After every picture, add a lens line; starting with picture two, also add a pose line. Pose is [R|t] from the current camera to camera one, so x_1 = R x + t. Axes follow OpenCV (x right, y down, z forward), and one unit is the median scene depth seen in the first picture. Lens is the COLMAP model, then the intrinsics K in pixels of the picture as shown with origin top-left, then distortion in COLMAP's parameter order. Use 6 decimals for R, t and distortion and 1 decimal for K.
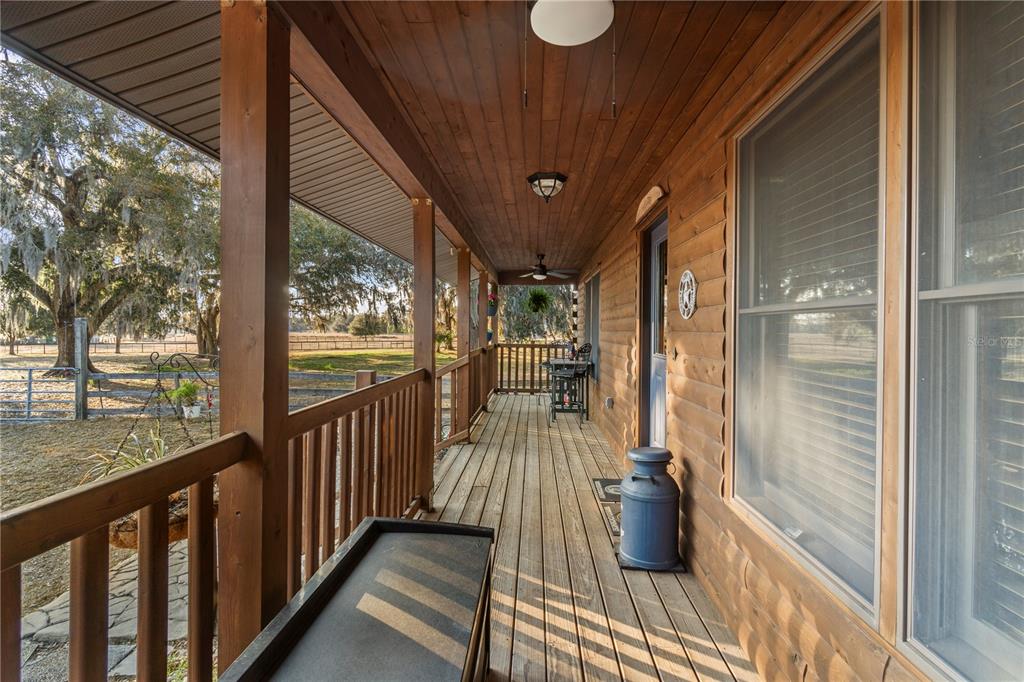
lens RADIAL K [[490.2, 0, 508.5], [0, 490.2, 331.6], [0, 0, 1]] dist [0.000178, 0.000261]
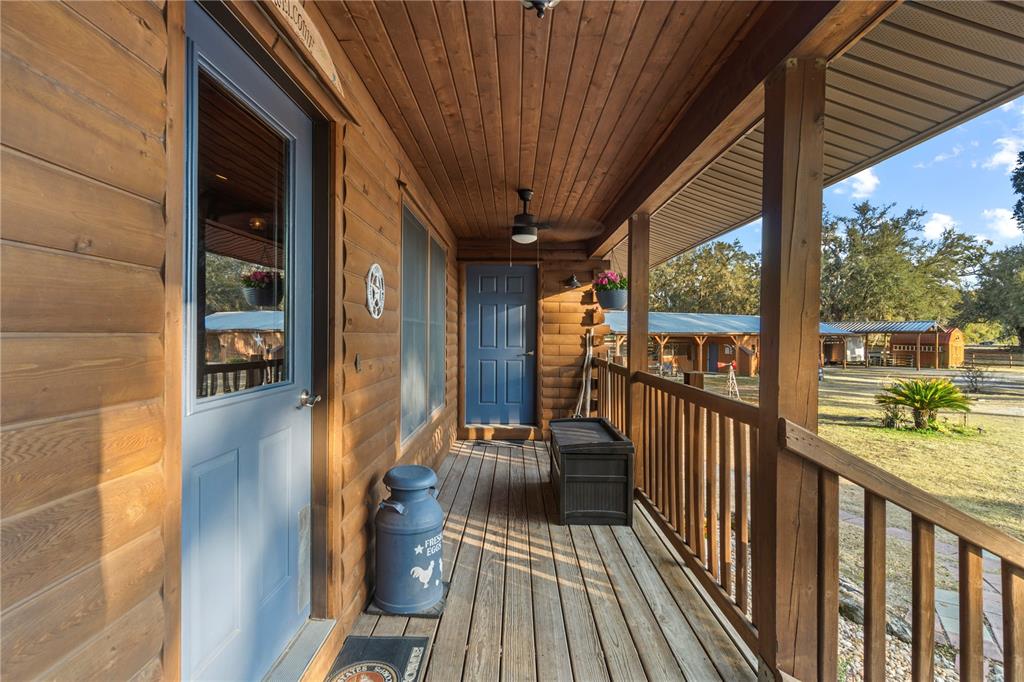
lens RADIAL K [[490.2, 0, 508.5], [0, 490.2, 331.6], [0, 0, 1]] dist [0.000178, 0.000261]
pose [[-0.999171, -0.011824, -0.038953, 0.185637], [-0.011746, 0.999929, -0.002234, -0.001804], [0.038977, -0.001775, -0.999239, 2.278294]]
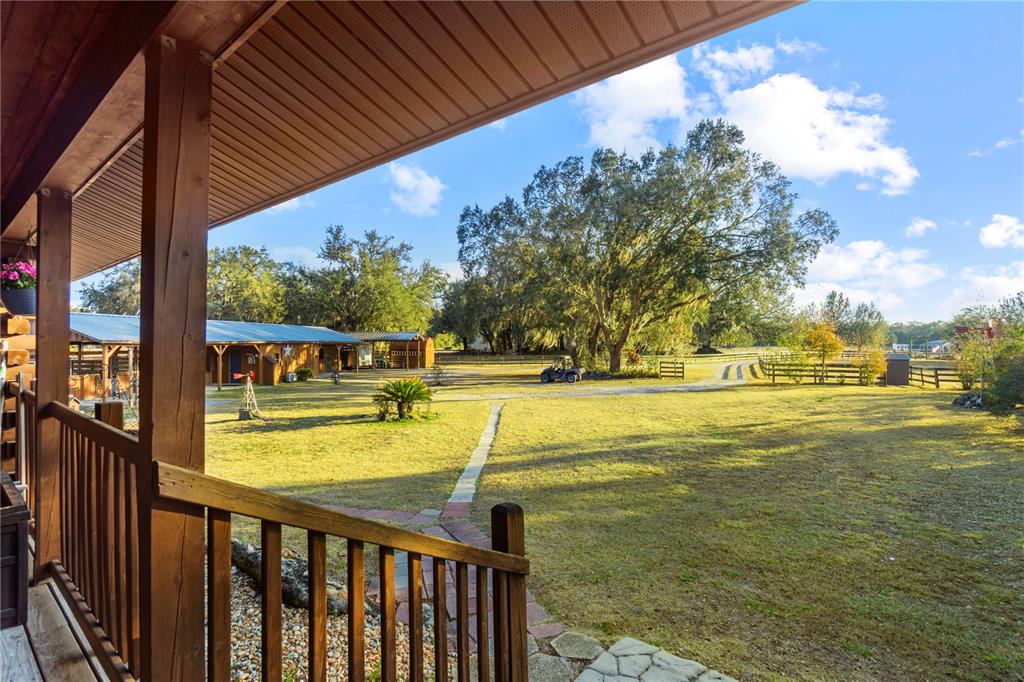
lens RADIAL K [[490.2, 0, 508.5], [0, 490.2, 331.6], [0, 0, 1]] dist [0.000178, 0.000261]
pose [[-0.598105, -0.024723, -0.801036, -0.007086], [-0.005663, 0.999629, -0.026623, -0.024631], [0.801397, -0.011387, -0.598024, 2.279900]]
